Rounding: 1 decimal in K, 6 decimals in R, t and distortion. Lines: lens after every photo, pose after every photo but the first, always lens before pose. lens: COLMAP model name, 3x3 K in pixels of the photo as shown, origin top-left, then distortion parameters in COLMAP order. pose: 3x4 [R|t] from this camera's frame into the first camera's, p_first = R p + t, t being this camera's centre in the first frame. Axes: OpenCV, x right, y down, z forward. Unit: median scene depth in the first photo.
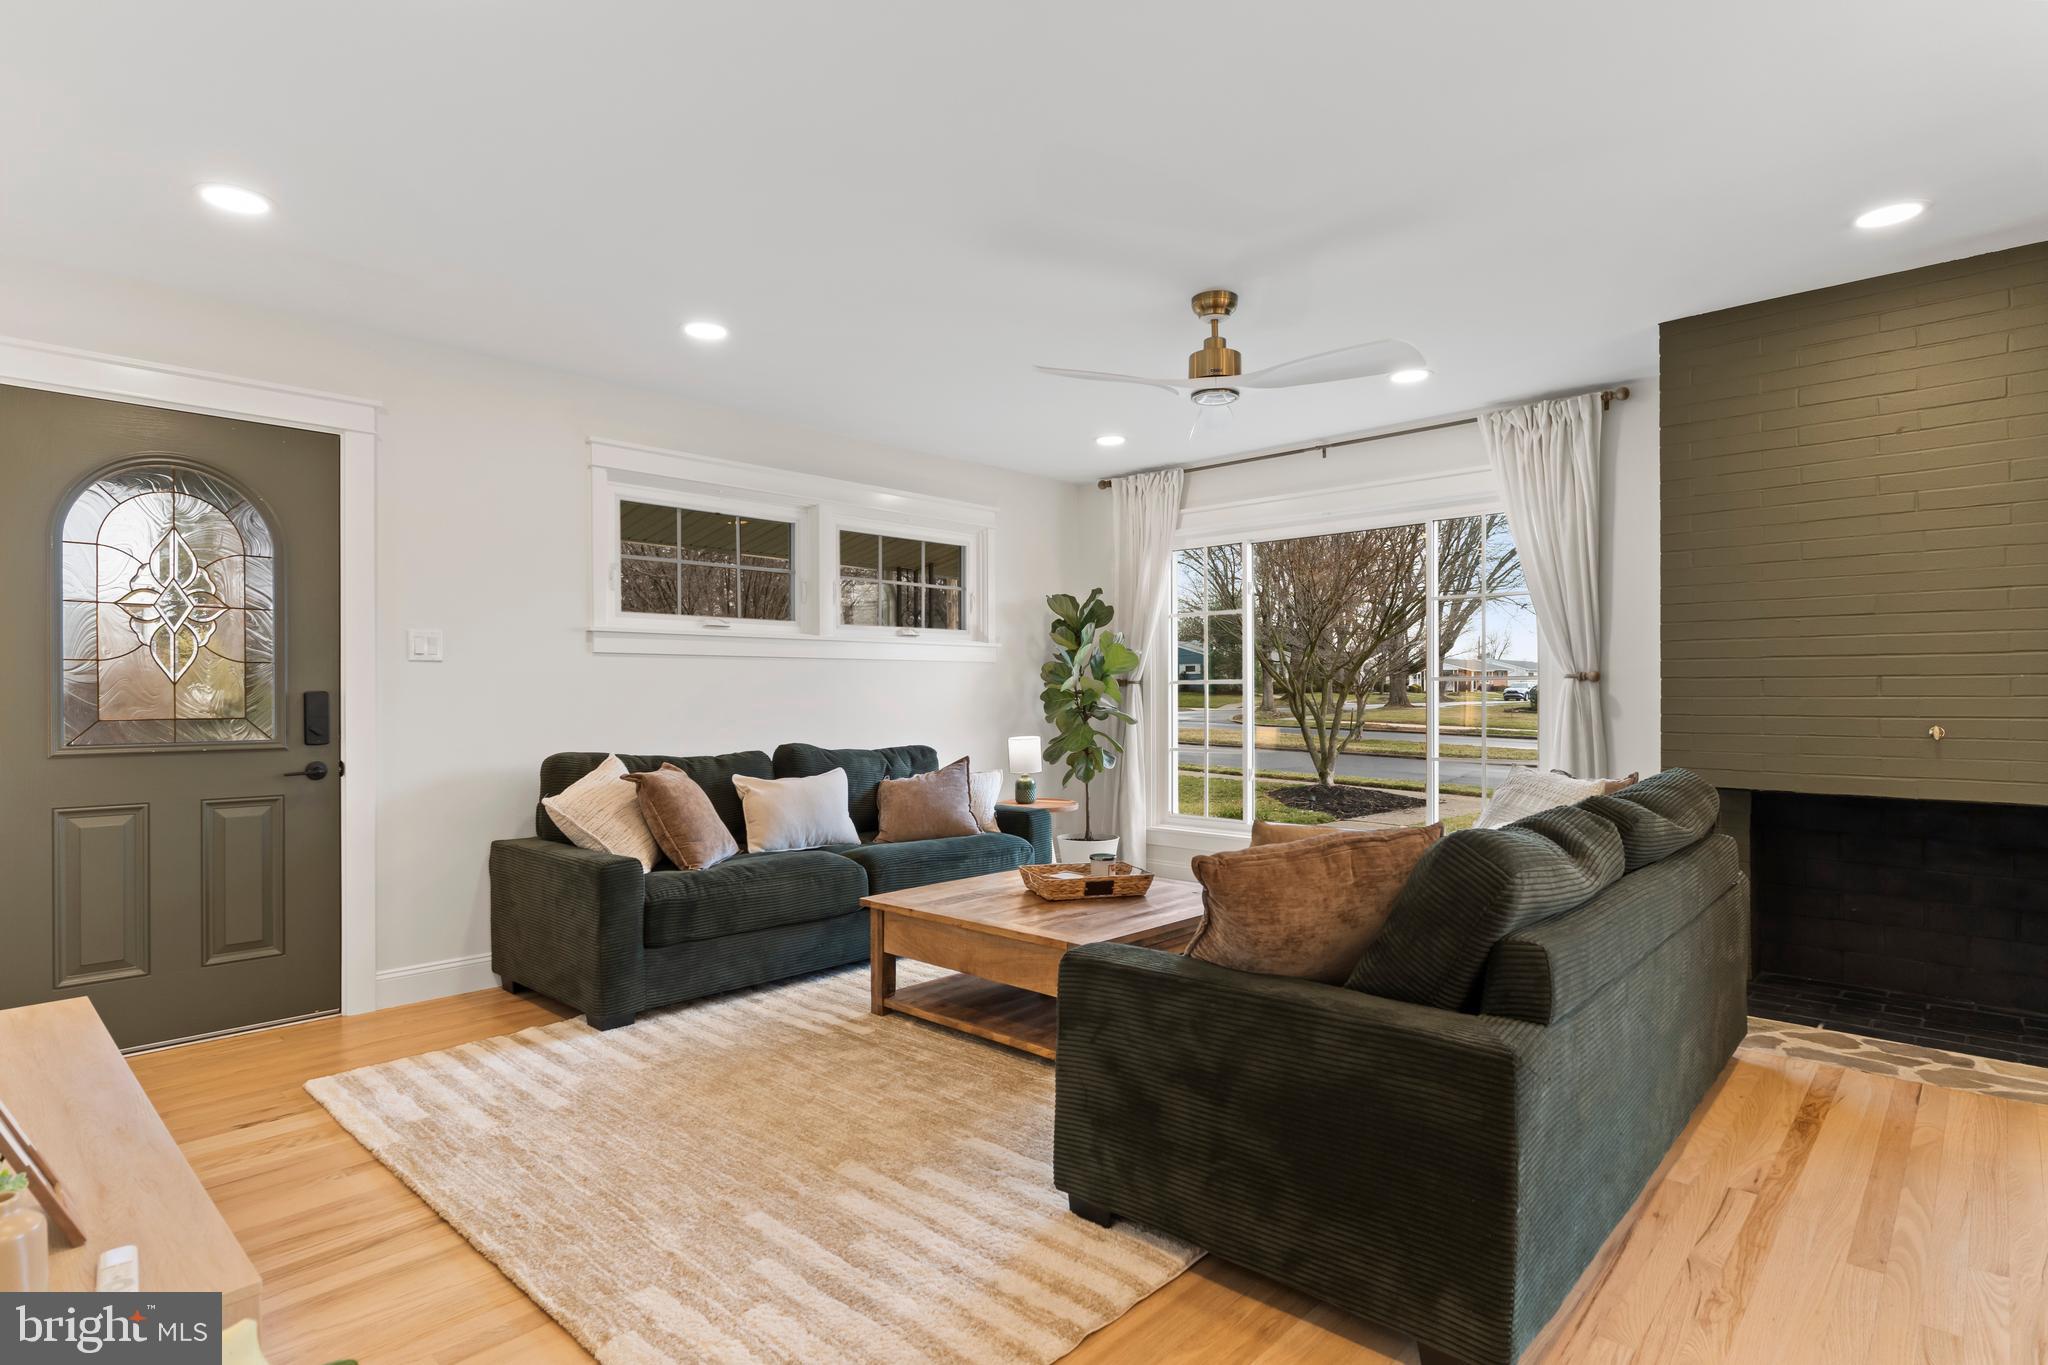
lens RADIAL K [[1057.0, 0, 1038.8], [0, 1057.0, 702.9], [0, 0, 1]] dist [-0.005188, 0.002978]
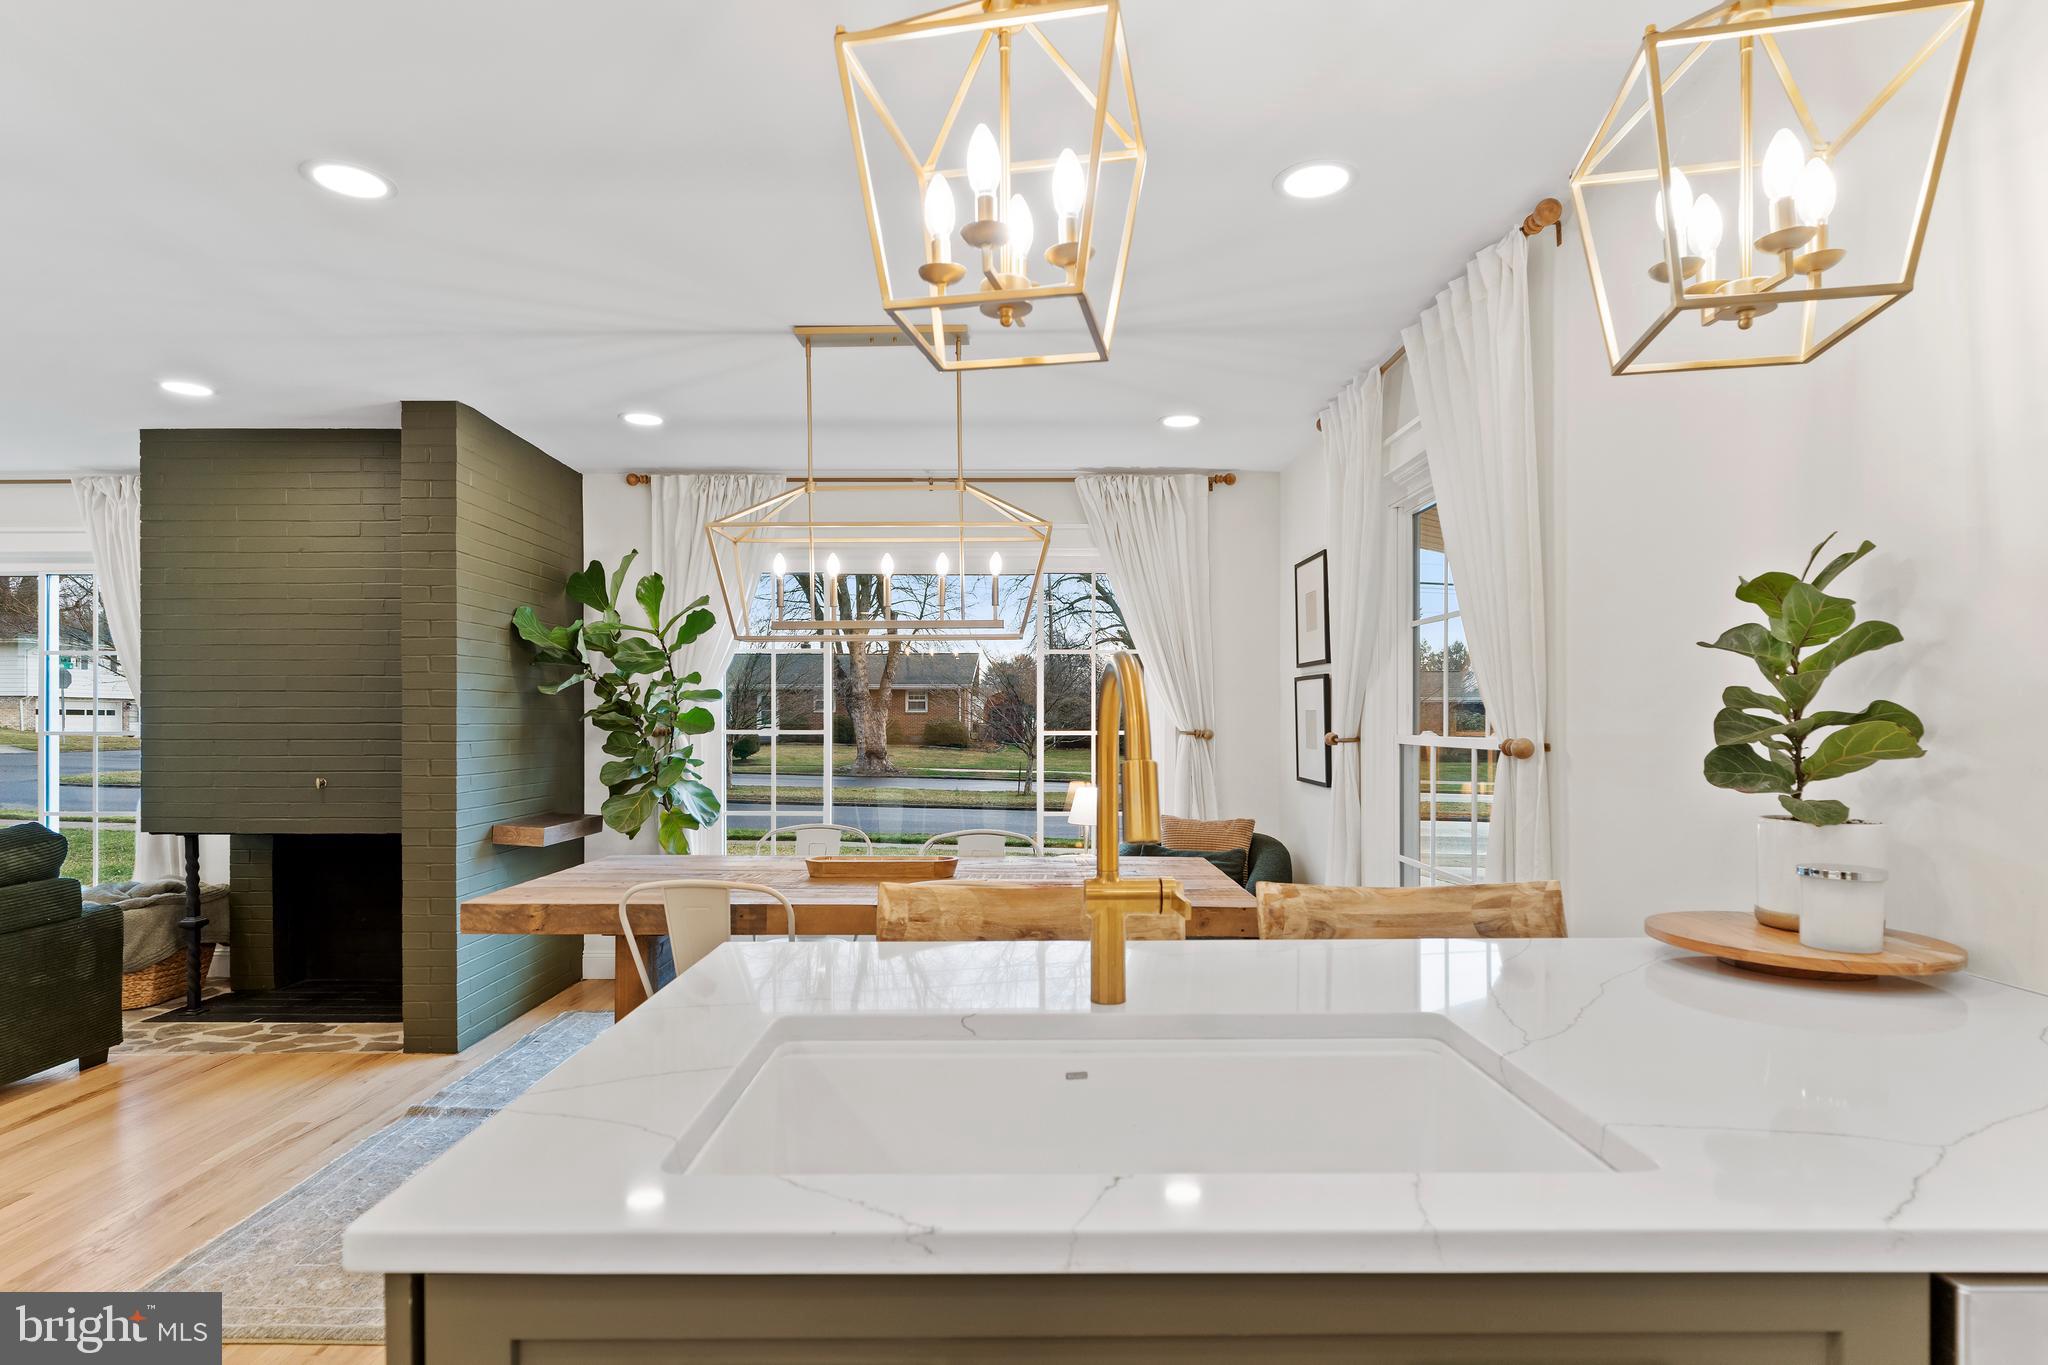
lens RADIAL K [[1057.0, 0, 1017.1], [0, 1057.0, 722.0], [0, 0, 1]] dist [-0.005188, 0.002978]
pose [[0.732831, 0.002574, 0.680406, 0.491959], [0.005145, 0.999943, -0.009325, -0.025977], [-0.680391, 0.010334, 0.732776, -0.468438]]
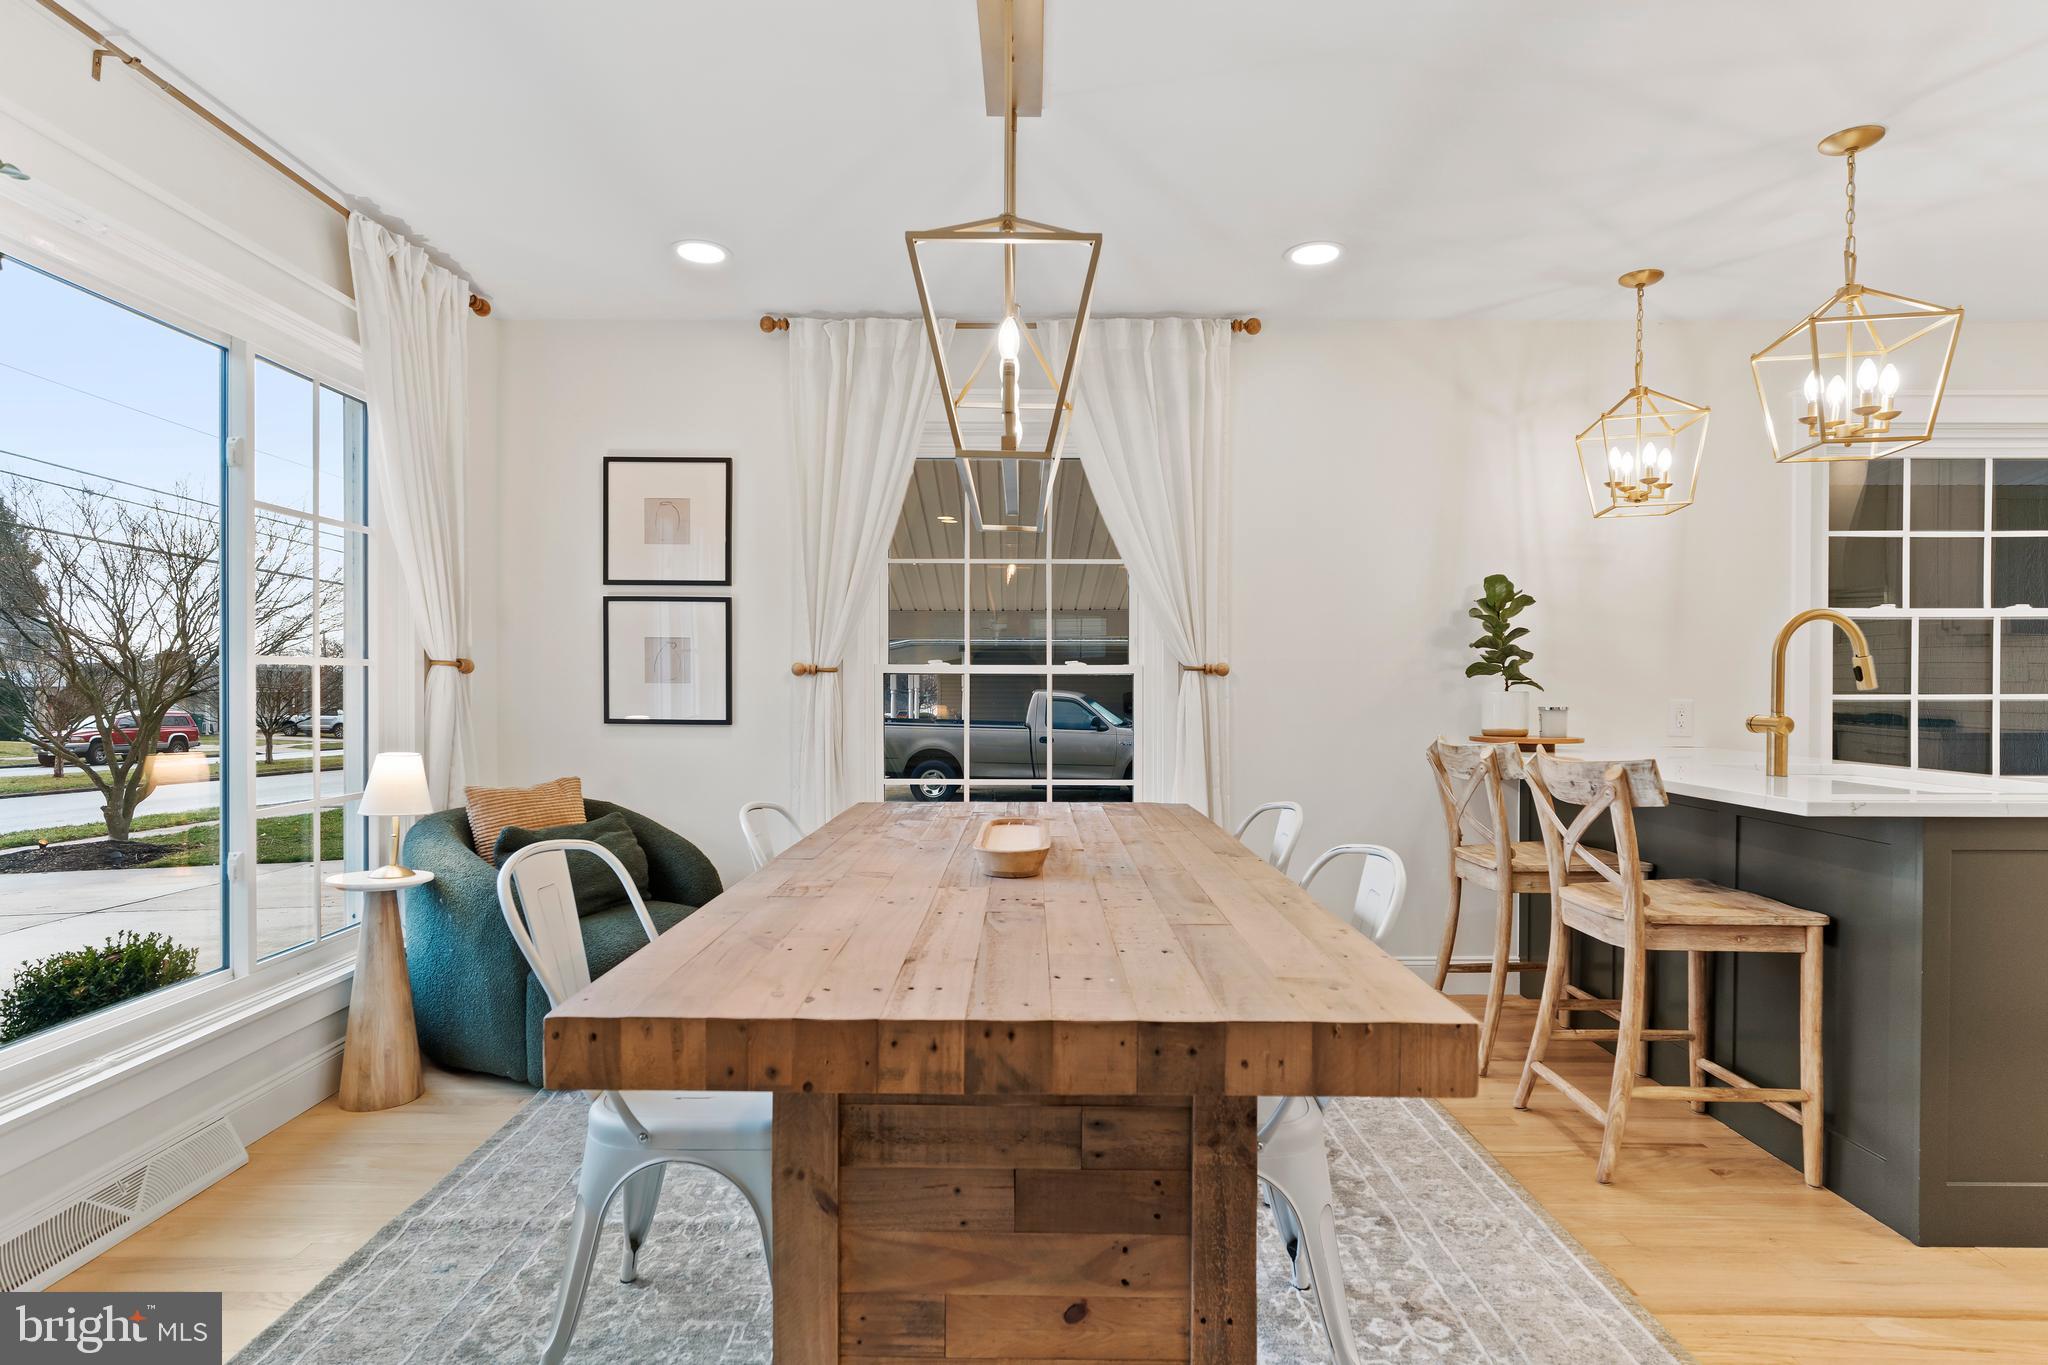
lens RADIAL K [[1057.0, 0, 1010.6], [0, 1057.0, 692.7], [0, 0, 1]] dist [-0.005188, 0.002978]
pose [[-0.678316, -0.003970, 0.734760, 0.576408], [0.008124, 0.999884, 0.012902, -0.006946], [-0.734726, 0.014720, -0.678204, 0.576454]]
